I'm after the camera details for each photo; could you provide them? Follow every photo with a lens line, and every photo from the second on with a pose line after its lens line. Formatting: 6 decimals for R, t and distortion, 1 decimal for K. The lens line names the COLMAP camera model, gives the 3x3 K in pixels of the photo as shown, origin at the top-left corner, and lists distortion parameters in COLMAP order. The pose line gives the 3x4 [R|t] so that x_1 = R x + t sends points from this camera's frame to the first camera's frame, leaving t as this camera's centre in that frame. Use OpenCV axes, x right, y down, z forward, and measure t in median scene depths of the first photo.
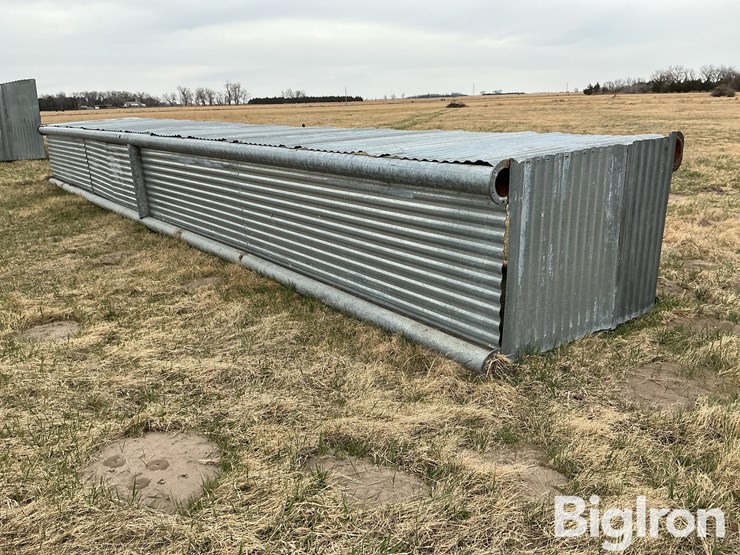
lens RADIAL K [[618.3, 0, 370.0], [0, 618.3, 277.5], [0, 0, 1]] dist [0.133017, -0.267700]
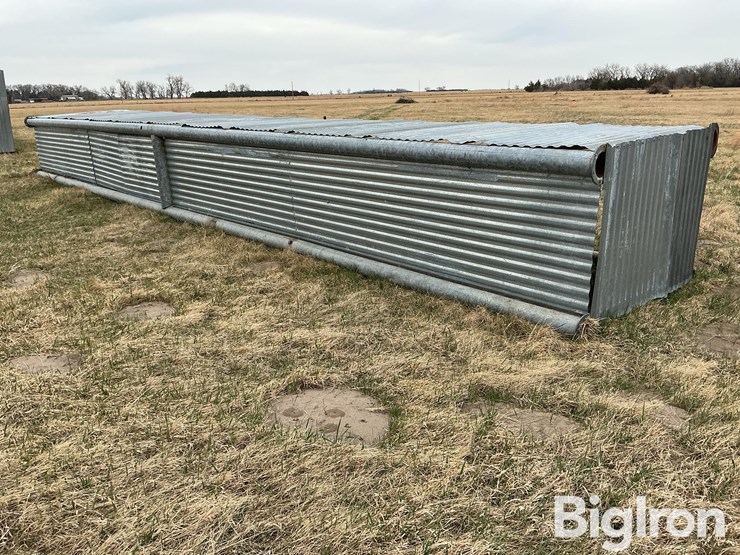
lens RADIAL K [[618.3, 0, 370.0], [0, 618.3, 277.5], [0, 0, 1]] dist [0.133017, -0.267700]
pose [[0.996418, -0.015974, 0.083042, -0.229880], [0.015389, 0.999852, 0.007675, 0.028616], [-0.083152, -0.006370, 0.996517, -0.078453]]
